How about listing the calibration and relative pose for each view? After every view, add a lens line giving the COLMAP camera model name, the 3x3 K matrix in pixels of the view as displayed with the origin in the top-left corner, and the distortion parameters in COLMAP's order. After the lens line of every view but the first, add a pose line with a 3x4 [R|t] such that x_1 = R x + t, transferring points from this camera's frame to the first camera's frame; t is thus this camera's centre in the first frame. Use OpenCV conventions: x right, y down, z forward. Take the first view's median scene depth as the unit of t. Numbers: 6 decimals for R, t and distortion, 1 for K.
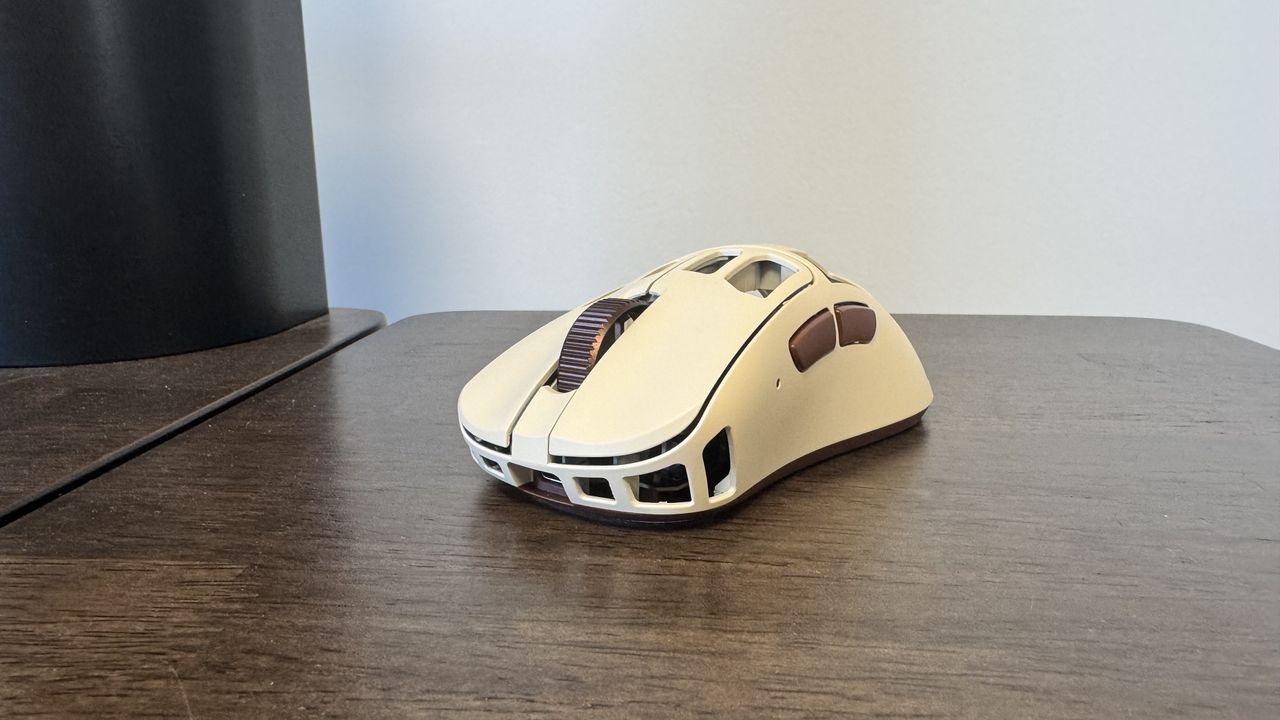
lens RADIAL K [[906.7, 0, 640.0], [0, 906.7, 360.0], [0, 0, 1]] dist [-0.003745, 0.003801]
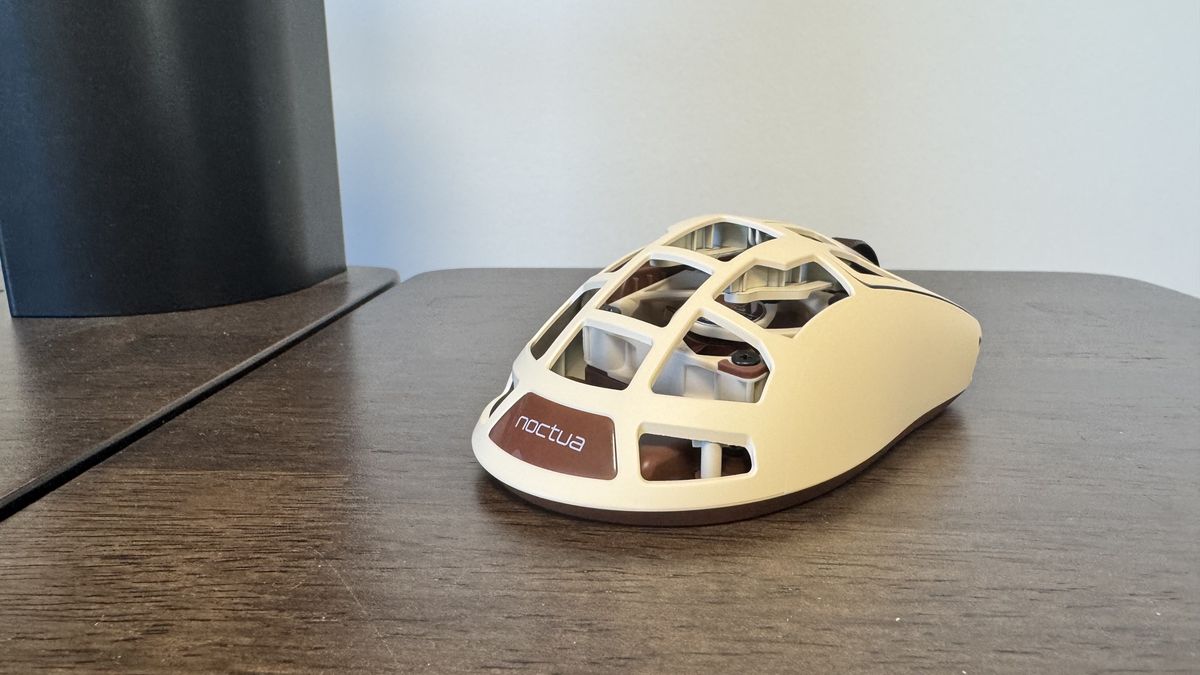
lens RADIAL K [[850.0, 0, 600.0], [0, 850.0, 337.5], [0, 0, 1]] dist [-0.003745, 0.003801]
pose [[0.999912, -0.003324, 0.012840, -0.139276], [0.003074, 0.999807, 0.019379, 0.031574], [-0.012902, -0.019338, 0.999730, -0.116556]]
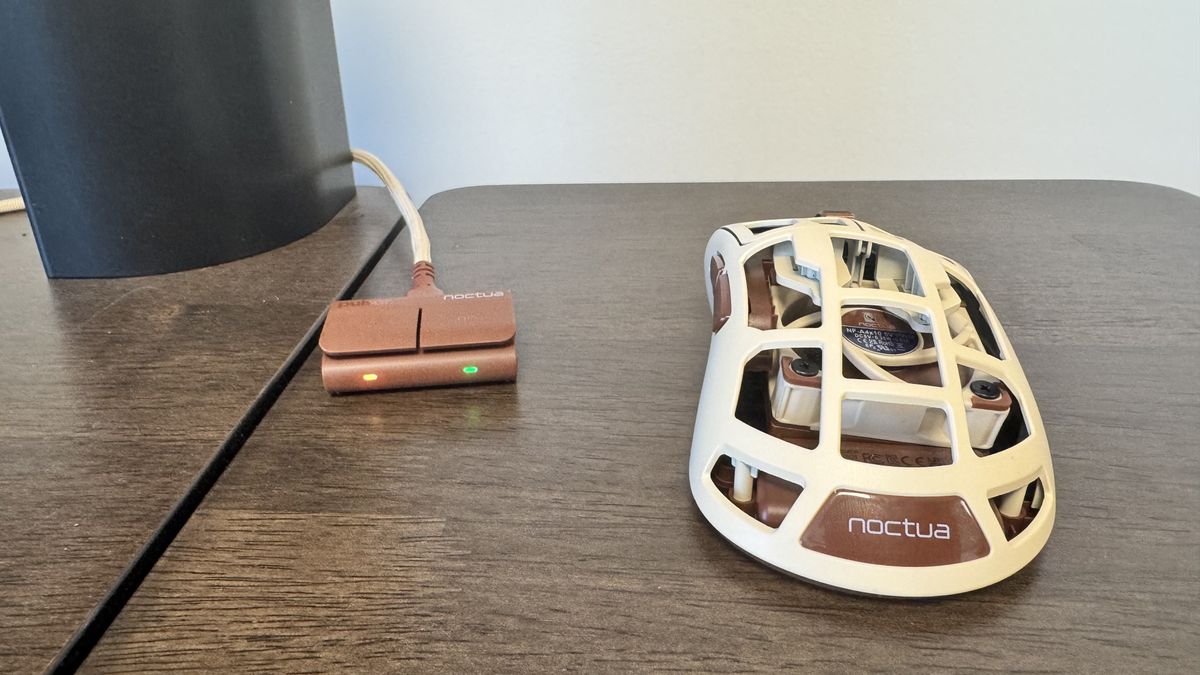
lens RADIAL K [[855.3, 0, 534.6], [0, 855.3, 333.7], [0, 0, 1]] dist [-0.001047, -0.001050]
pose [[0.999424, -0.022641, -0.025293, -0.313016], [0.027611, 0.975627, 0.217690, -0.302745], [0.019748, -0.218262, 0.975690, -0.085886]]
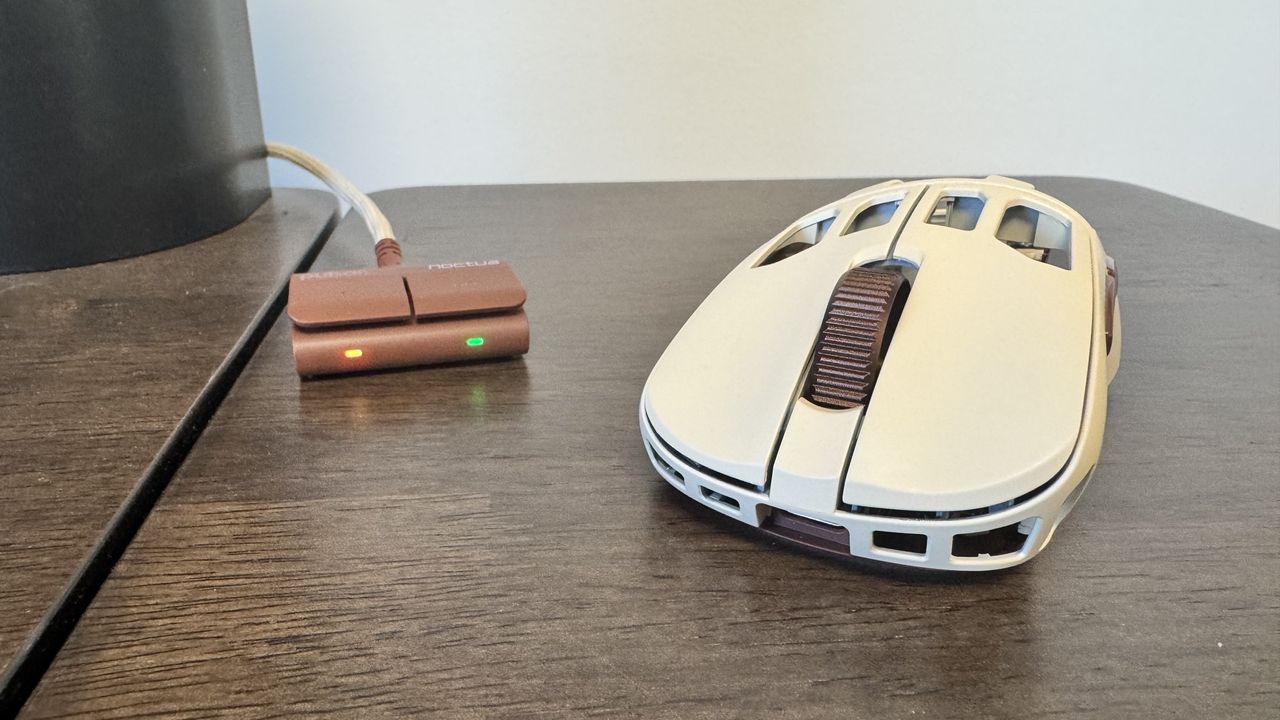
lens RADIAL K [[912.4, 0, 570.3], [0, 912.4, 355.9], [0, 0, 1]] dist [-0.001047, -0.001050]
pose [[0.987306, -0.057318, 0.148126, -0.547365], [0.032294, 0.985575, 0.166127, -0.096564], [-0.155512, -0.159235, 0.974916, 0.040409]]
